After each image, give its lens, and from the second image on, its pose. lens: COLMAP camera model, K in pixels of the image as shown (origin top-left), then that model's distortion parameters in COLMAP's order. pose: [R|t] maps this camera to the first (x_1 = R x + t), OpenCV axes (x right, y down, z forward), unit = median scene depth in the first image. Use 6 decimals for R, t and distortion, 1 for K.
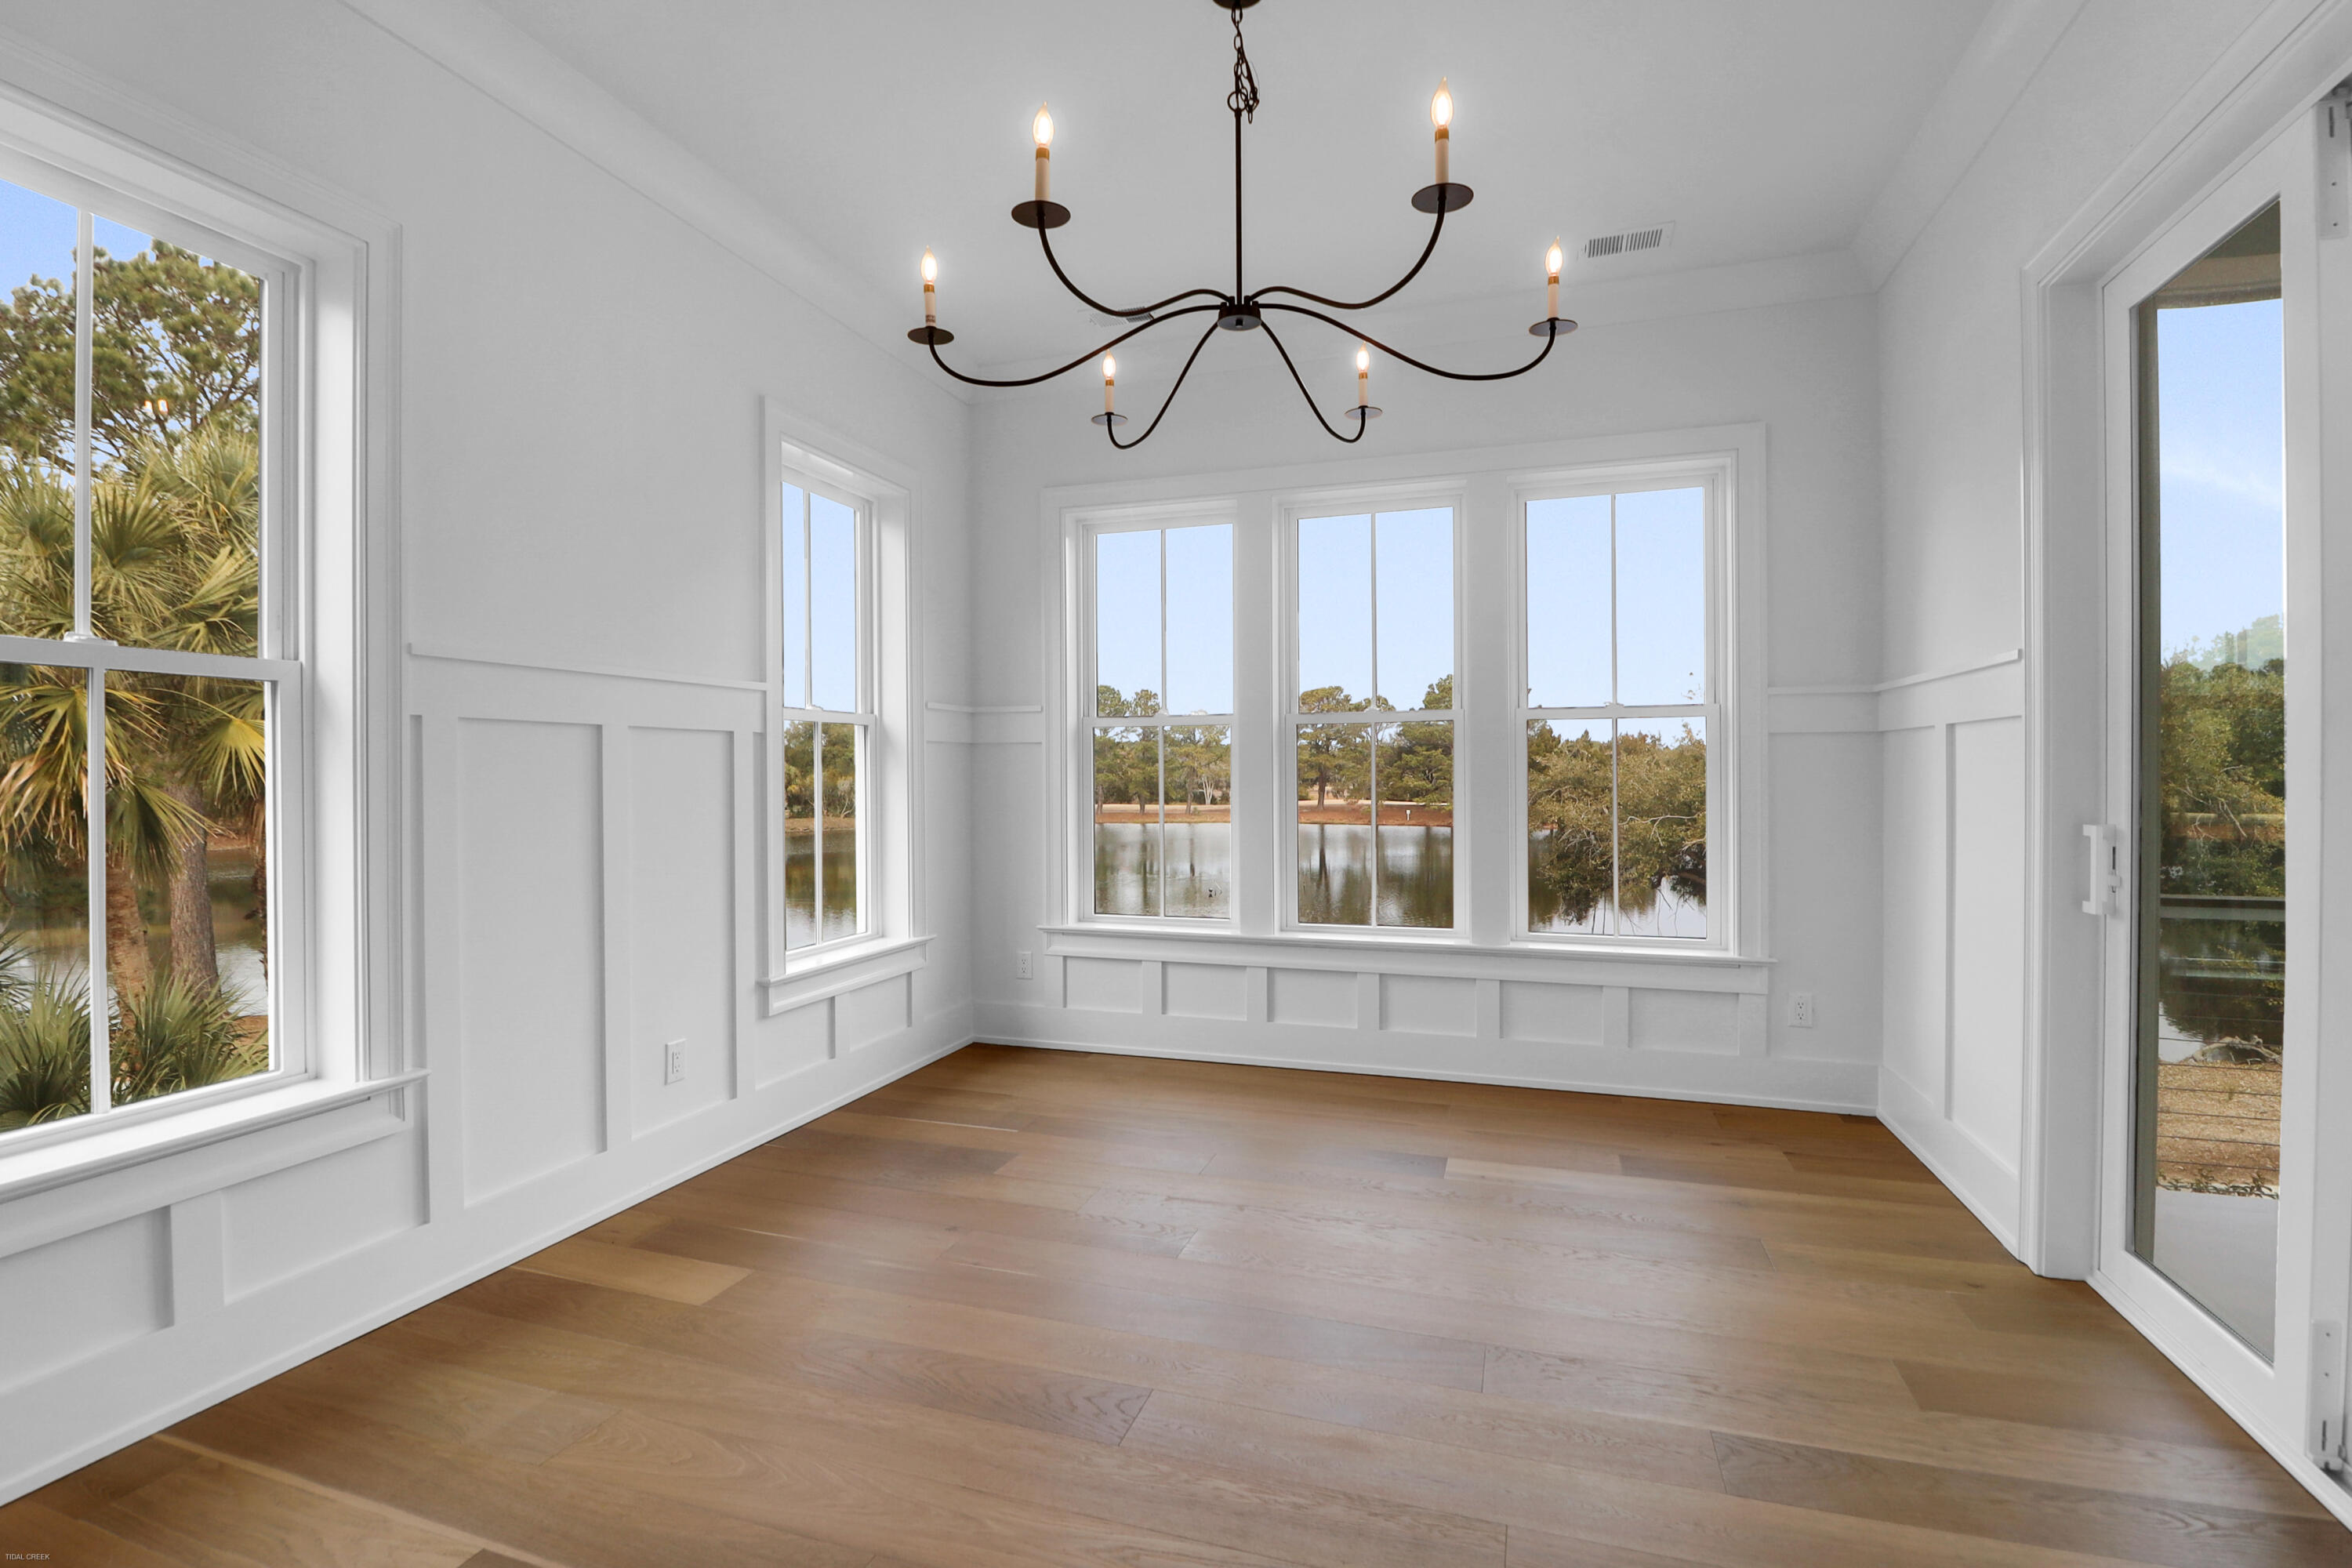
lens RADIAL K [[1098.7, 0, 1165.7], [0, 1098.7, 772.6], [0, 0, 1]] dist [-0.000471, 0.000861]
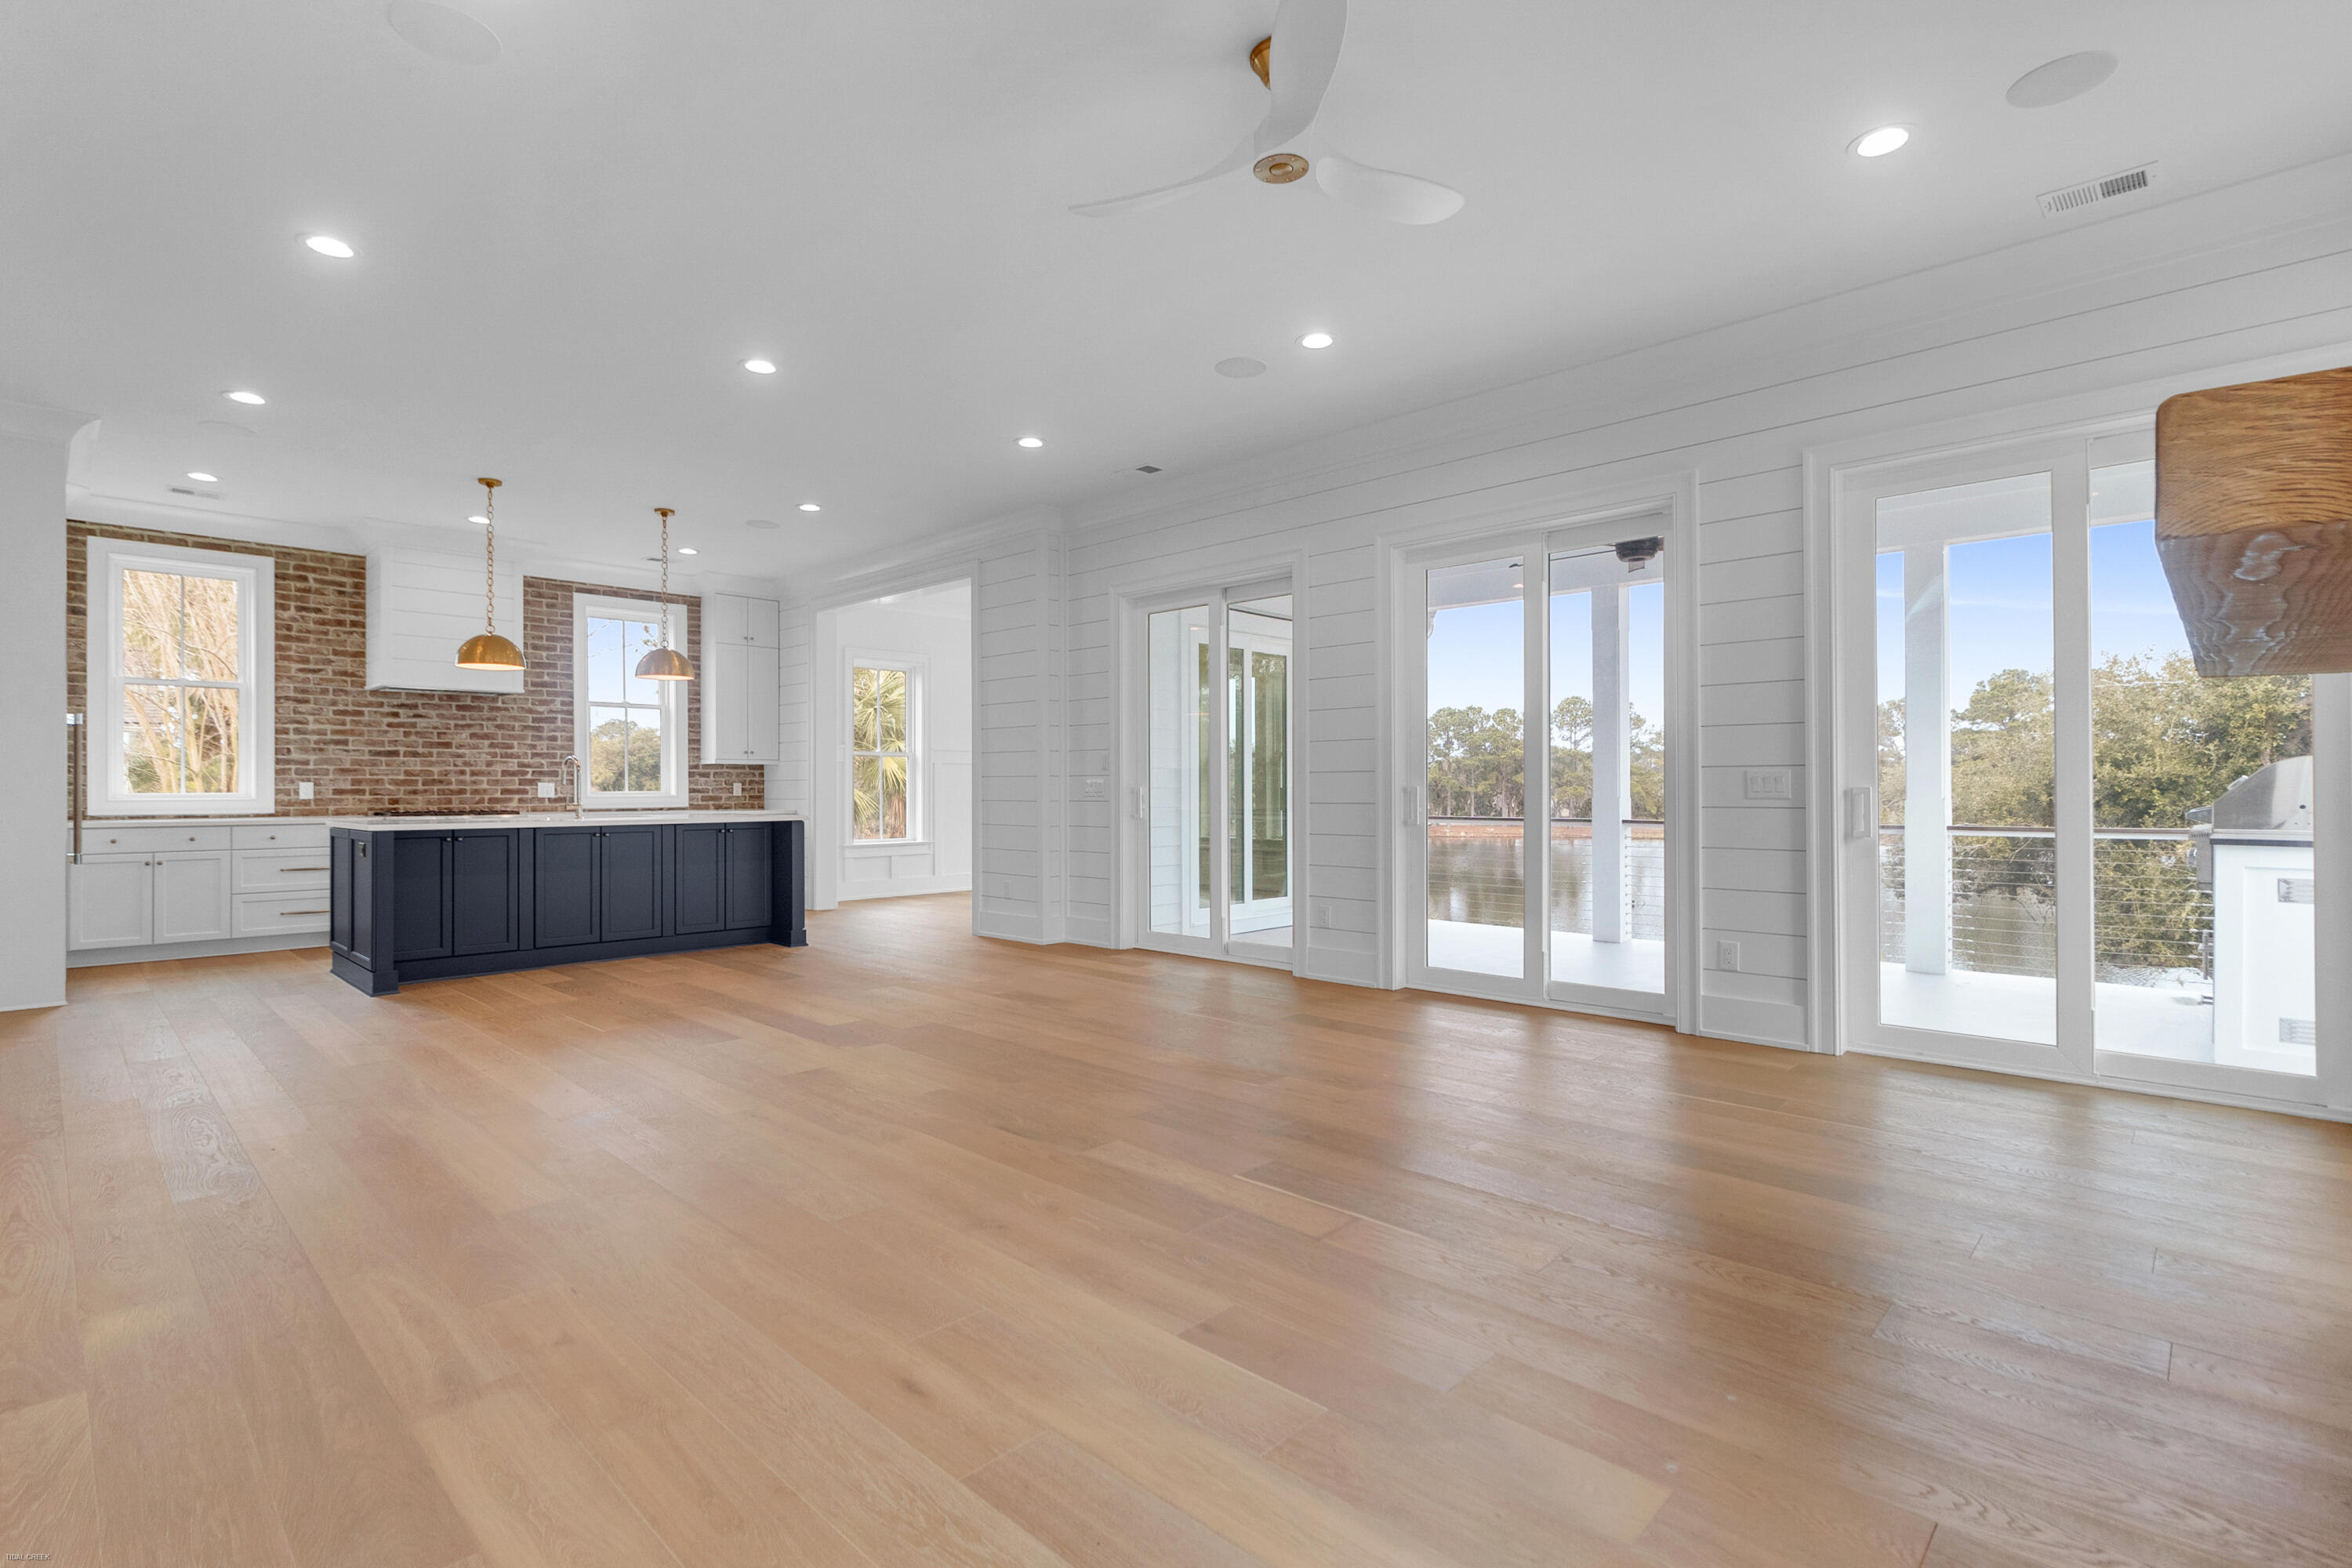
lens RADIAL K [[1098.7, 0, 1147.2], [0, 1098.7, 779.5], [0, 0, 1]] dist [-0.000471, 0.000861]
pose [[0.897213, -0.005102, -0.441569, 2.115266], [0.002156, 0.999972, -0.007175, 0.046413], [0.441593, 0.005485, 0.897199, -2.681024]]
